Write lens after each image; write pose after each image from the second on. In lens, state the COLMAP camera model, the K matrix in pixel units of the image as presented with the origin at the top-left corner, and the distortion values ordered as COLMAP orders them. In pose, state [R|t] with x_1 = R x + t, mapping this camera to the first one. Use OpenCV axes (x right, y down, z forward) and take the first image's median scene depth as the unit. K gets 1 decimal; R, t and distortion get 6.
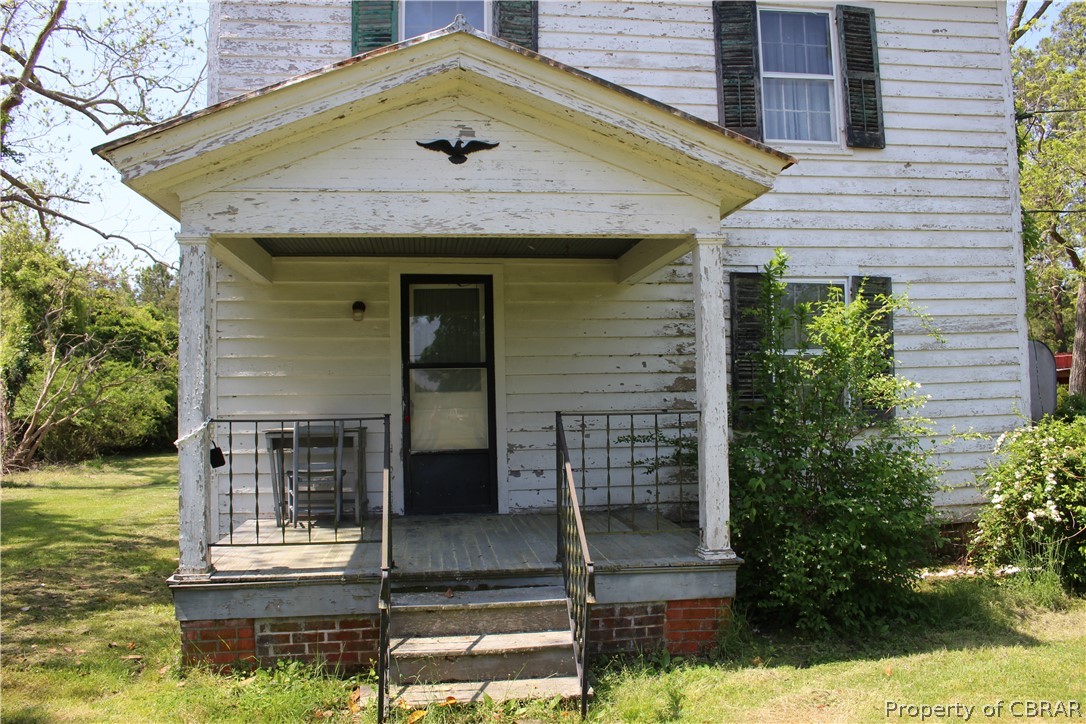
lens RADIAL K [[898.4, 0, 550.1], [0, 898.4, 361.6], [0, 0, 1]] dist [-0.154451, 0.122610]
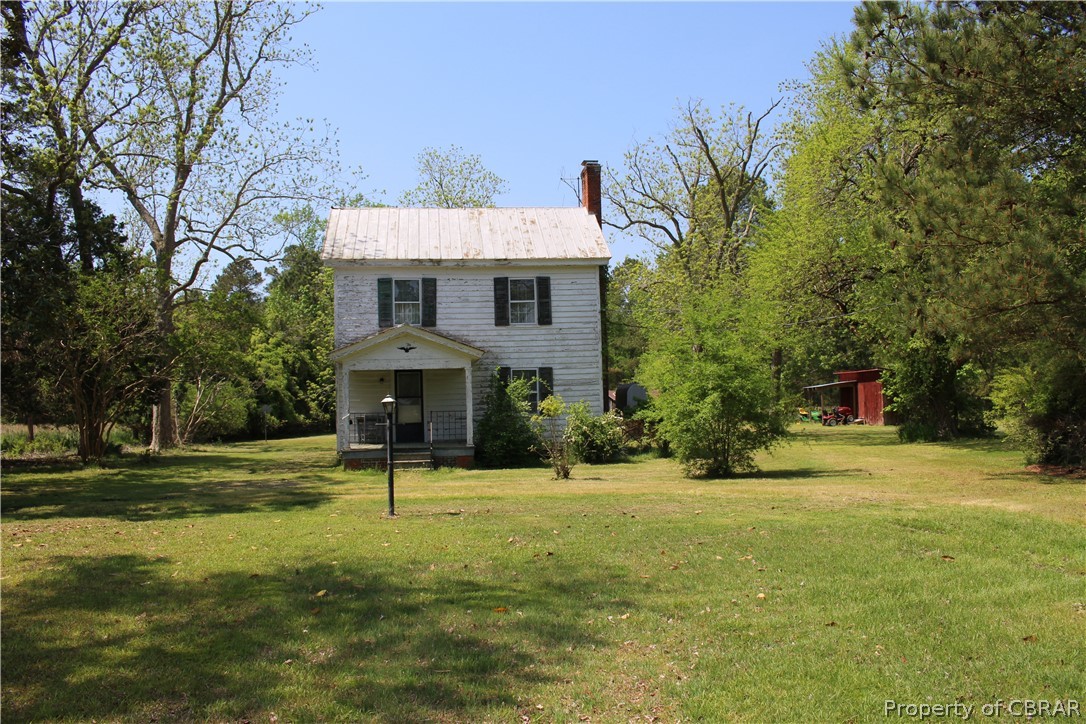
lens RADIAL K [[898.4, 0, 538.2], [0, 898.4, 361.3], [0, 0, 1]] dist [-0.154451, 0.122610]
pose [[0.999906, -0.005893, -0.012369, 0.376270], [0.005861, 0.999979, -0.002617, -0.108789], [0.012384, 0.002544, 0.999920, -2.132154]]
